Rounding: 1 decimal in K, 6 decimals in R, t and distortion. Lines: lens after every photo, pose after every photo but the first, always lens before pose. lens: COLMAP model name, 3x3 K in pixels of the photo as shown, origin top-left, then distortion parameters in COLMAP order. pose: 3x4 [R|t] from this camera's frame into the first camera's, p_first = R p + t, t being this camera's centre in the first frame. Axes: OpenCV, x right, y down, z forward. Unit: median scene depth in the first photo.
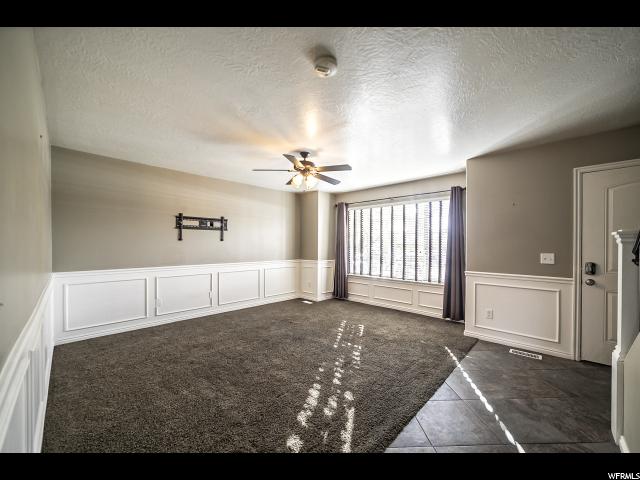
lens RADIAL K [[249.1, 0, 322.6], [0, 249.1, 245.3], [0, 0, 1]] dist [-0.007368, 0.001969]
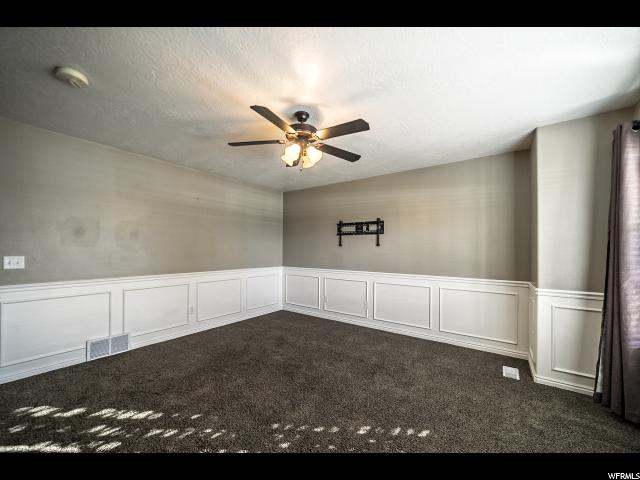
lens RADIAL K [[249.1, 0, 320.1], [0, 249.1, 240.7], [0, 0, 1]] dist [-0.007368, 0.001969]
pose [[0.136155, -0.046876, -0.989578, 0.482178], [-0.014395, 0.998681, -0.049288, 0.010722], [0.990583, 0.020956, 0.135300, 0.766683]]
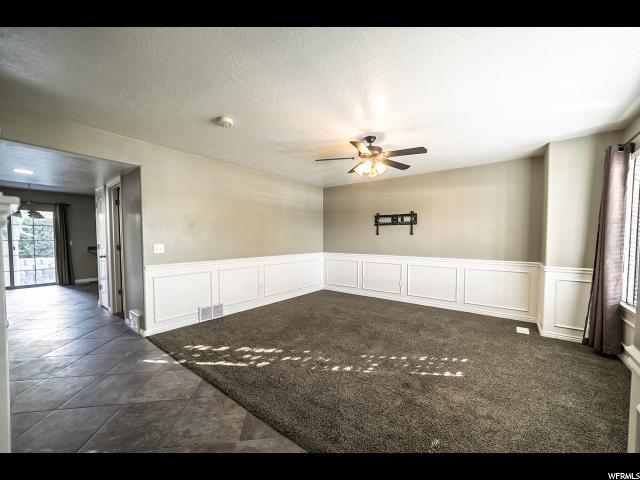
lens RADIAL K [[249.1, 0, 322.0], [0, 249.1, 240.0], [0, 0, 1]] dist [-0.007368, 0.001969]
pose [[0.109680, -0.001601, -0.993966, 0.659309], [-0.008722, 0.999959, -0.002573, 0.012560], [0.993929, 0.008952, 0.109661, 0.578804]]
